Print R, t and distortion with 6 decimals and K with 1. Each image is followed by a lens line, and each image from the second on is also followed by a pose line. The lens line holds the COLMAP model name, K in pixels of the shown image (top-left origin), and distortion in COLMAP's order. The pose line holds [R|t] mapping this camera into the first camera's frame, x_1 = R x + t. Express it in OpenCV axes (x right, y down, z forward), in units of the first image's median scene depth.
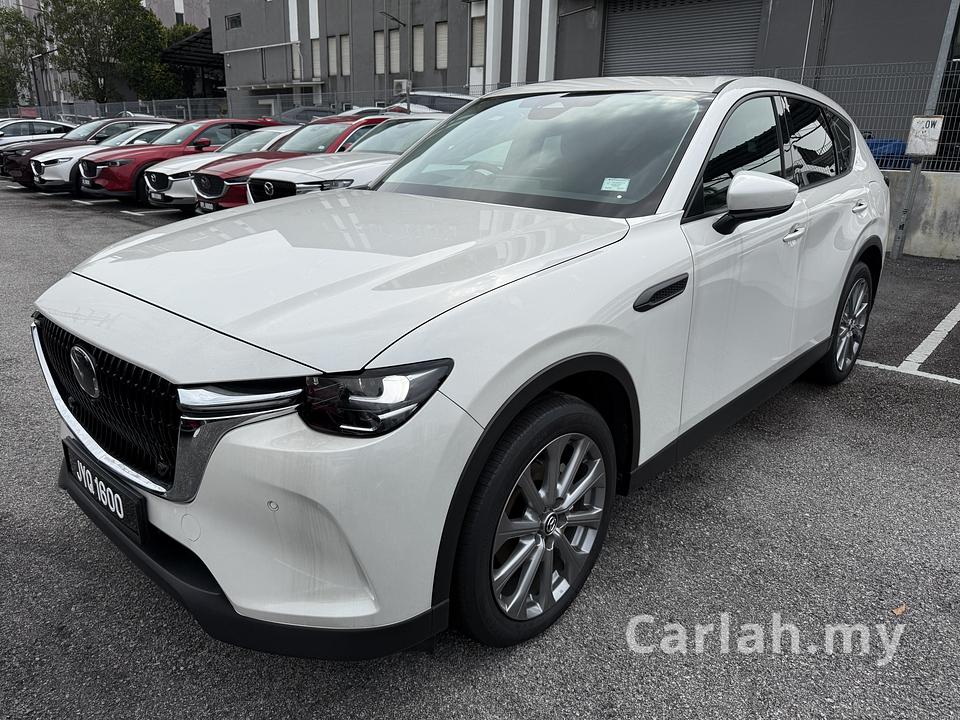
lens RADIAL K [[680.2, 0, 479.5], [0, 680.2, 355.1], [0, 0, 1]] dist [0.023869, -0.019783]
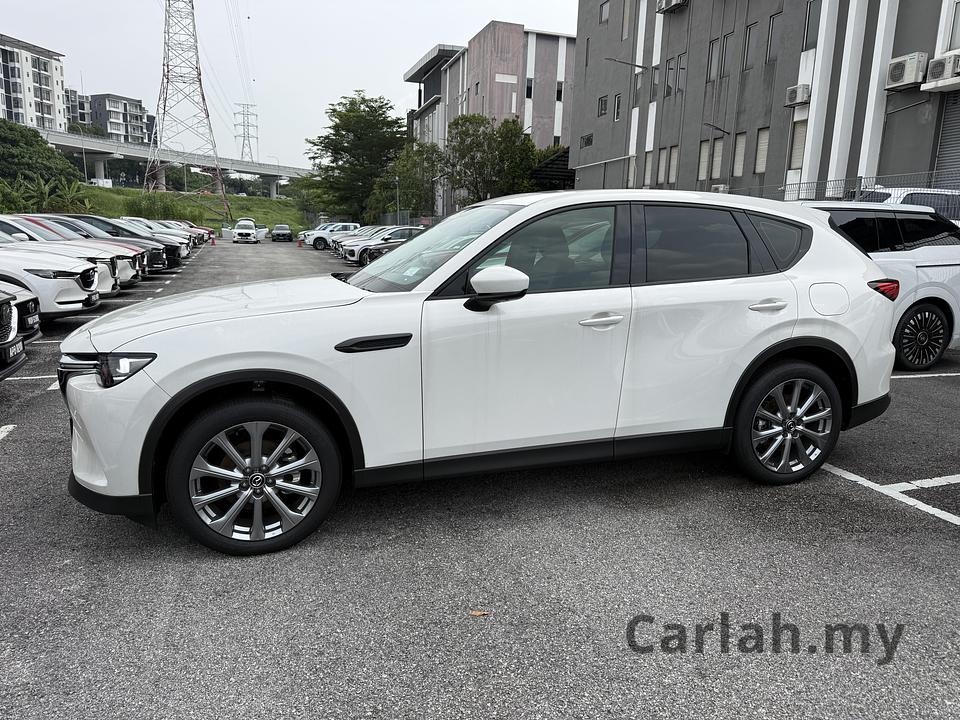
lens RADIAL K [[680.2, 0, 479.0], [0, 680.2, 361.4], [0, 0, 1]] dist [0.023869, -0.019783]
pose [[0.866445, 0.090529, -0.490996, 0.102575], [-0.154583, 0.983742, -0.091407, 0.003733], [0.474738, 0.155099, 0.866353, -0.011324]]
